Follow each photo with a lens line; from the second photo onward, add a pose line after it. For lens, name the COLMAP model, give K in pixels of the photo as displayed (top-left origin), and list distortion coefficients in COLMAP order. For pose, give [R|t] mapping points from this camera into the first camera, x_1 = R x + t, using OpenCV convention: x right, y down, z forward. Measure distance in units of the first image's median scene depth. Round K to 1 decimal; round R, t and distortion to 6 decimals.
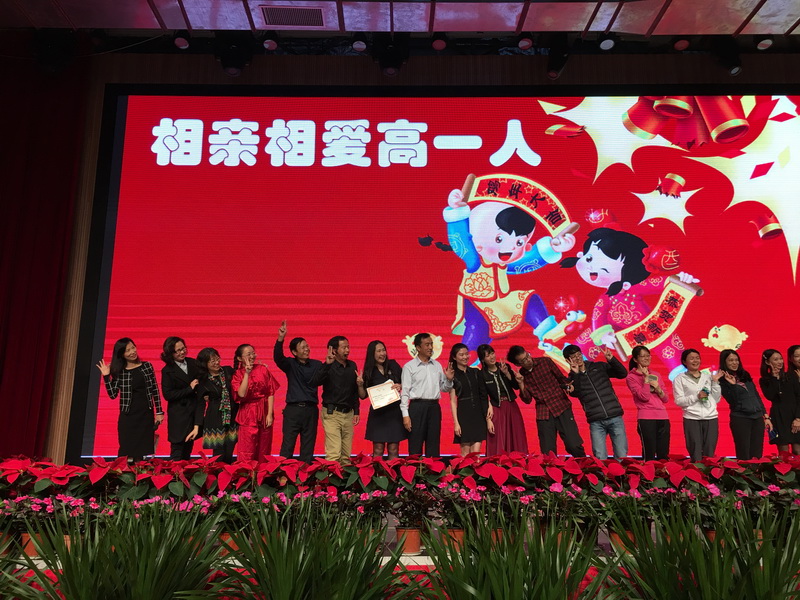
lens RADIAL K [[683.4, 0, 400.0], [0, 683.4, 304.1], [0, 0, 1]] dist [0.048387, -0.085054]
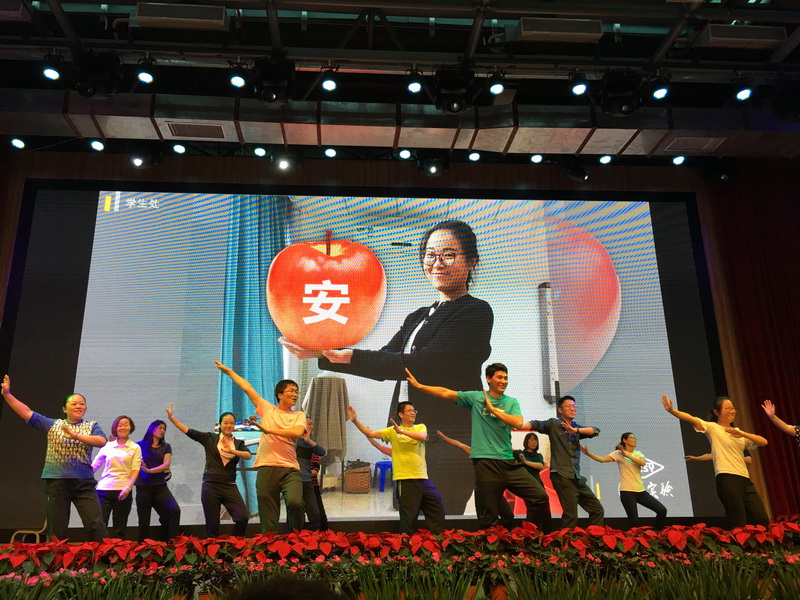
lens RADIAL K [[683.4, 0, 406.9], [0, 683.4, 297.5], [0, 0, 1]] dist [0.048387, -0.085054]
pose [[0.996542, 0.004092, 0.082984, 0.273622], [0.002911, 0.996454, -0.084085, -0.125351], [-0.083034, 0.084036, 0.992997, -0.382498]]
